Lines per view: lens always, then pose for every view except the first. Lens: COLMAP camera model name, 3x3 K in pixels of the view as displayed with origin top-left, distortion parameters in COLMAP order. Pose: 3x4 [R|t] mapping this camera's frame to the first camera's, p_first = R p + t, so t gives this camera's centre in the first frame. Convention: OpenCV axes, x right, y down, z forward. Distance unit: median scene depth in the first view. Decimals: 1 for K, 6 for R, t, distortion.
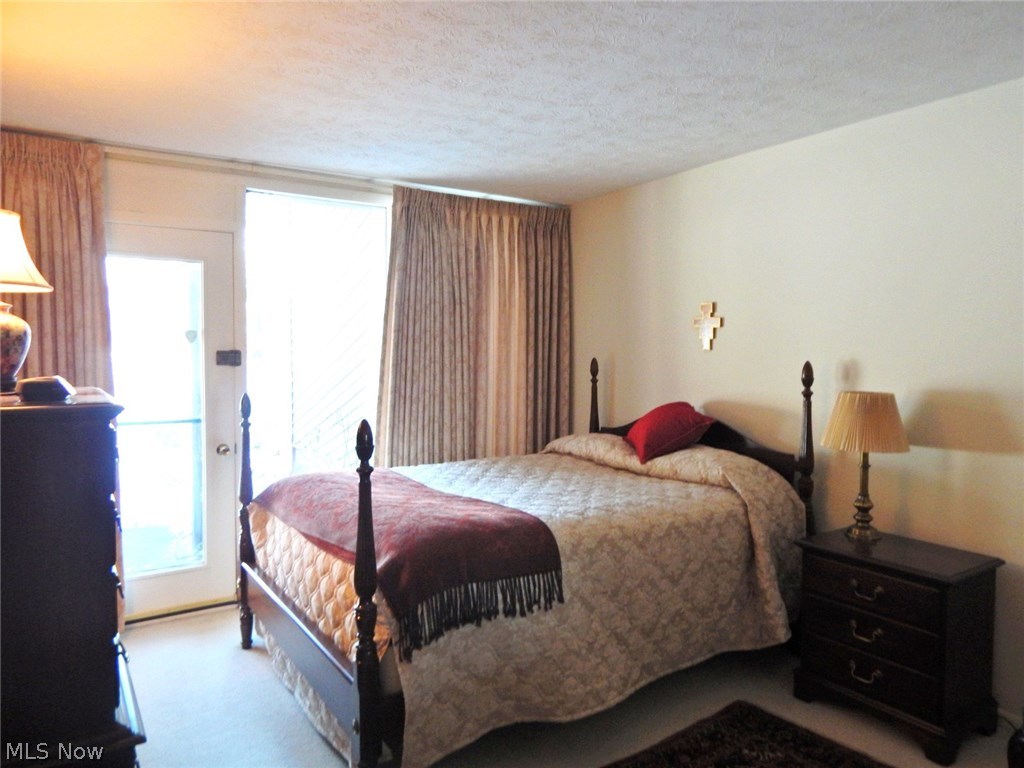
lens RADIAL K [[714.2, 0, 512.0], [0, 714.2, 384.0], [0, 0, 1]] dist [-0.001192, -0.006988]
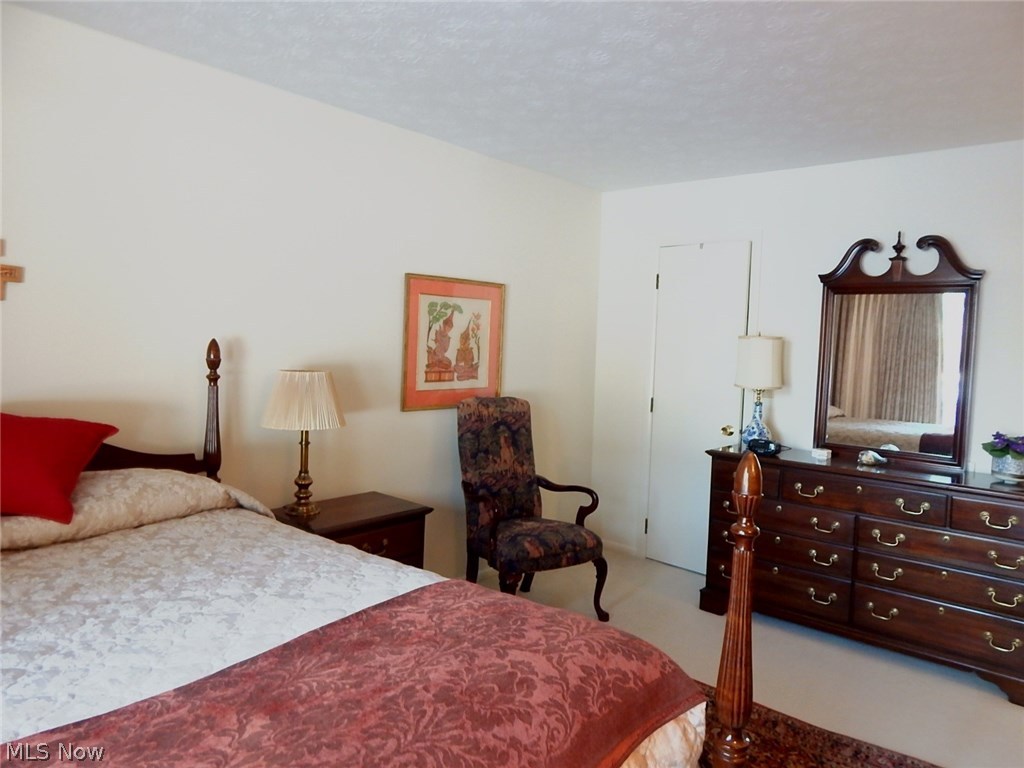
lens RADIAL K [[714.2, 0, 512.0], [0, 714.2, 384.0], [0, 0, 1]] dist [-0.001192, -0.006988]
pose [[-0.266538, -0.072108, 0.961123, -0.516777], [0.004726, 0.997088, 0.076117, -0.043355], [-0.963813, 0.024830, -0.265421, 0.922803]]
